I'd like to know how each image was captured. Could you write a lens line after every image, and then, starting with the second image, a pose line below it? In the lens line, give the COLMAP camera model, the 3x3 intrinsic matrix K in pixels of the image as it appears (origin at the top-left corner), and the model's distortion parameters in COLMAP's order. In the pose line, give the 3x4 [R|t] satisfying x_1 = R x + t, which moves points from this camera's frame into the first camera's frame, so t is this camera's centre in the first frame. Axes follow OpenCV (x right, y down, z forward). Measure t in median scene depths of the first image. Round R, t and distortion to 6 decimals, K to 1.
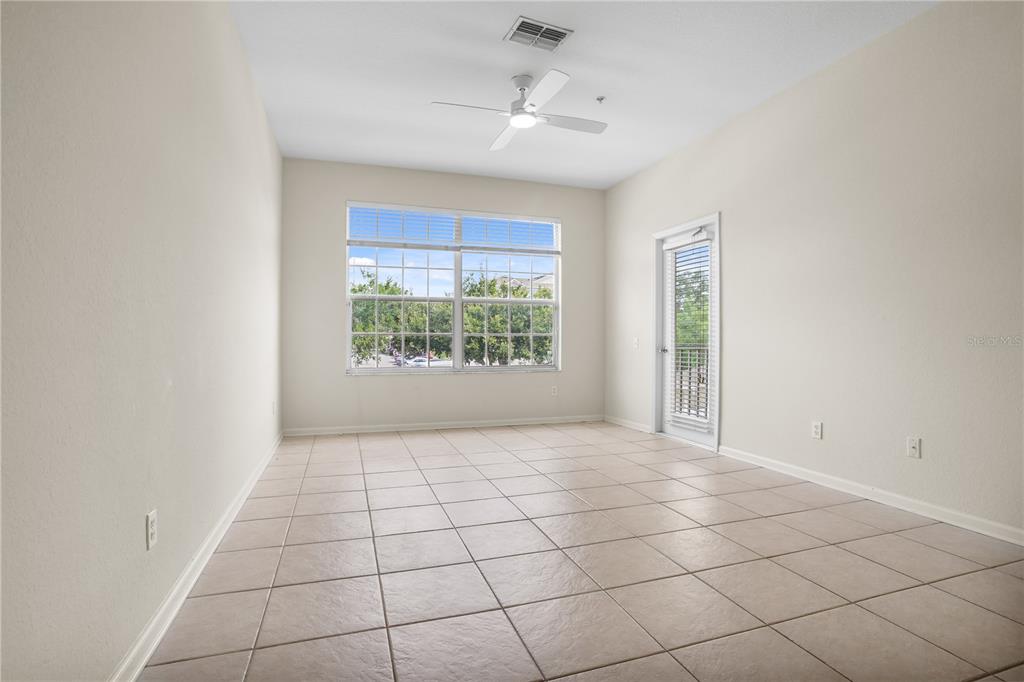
lens RADIAL K [[499.1, 0, 513.2], [0, 499.1, 344.9], [0, 0, 1]] dist [-0.046012, 0.006832]
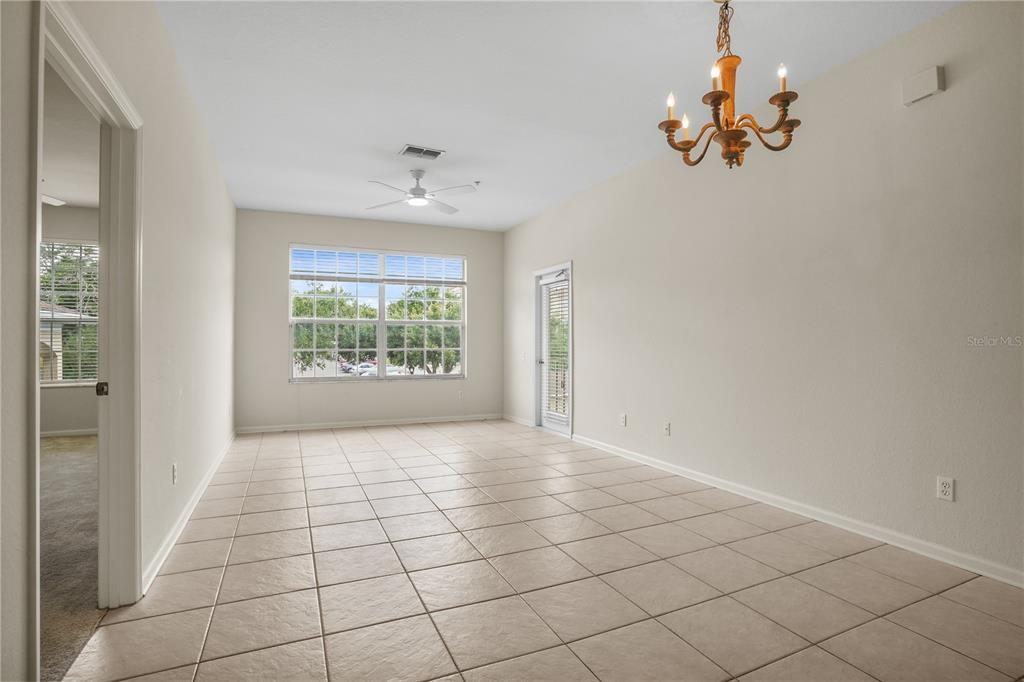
lens RADIAL K [[499.1, 0, 504.9], [0, 499.1, 338.4], [0, 0, 1]] dist [-0.046012, 0.006832]
pose [[0.996489, -0.003121, 0.083667, 0.101913], [0.004923, 0.999760, -0.021336, -0.023965], [-0.083581, 0.021673, 0.996265, -0.286985]]
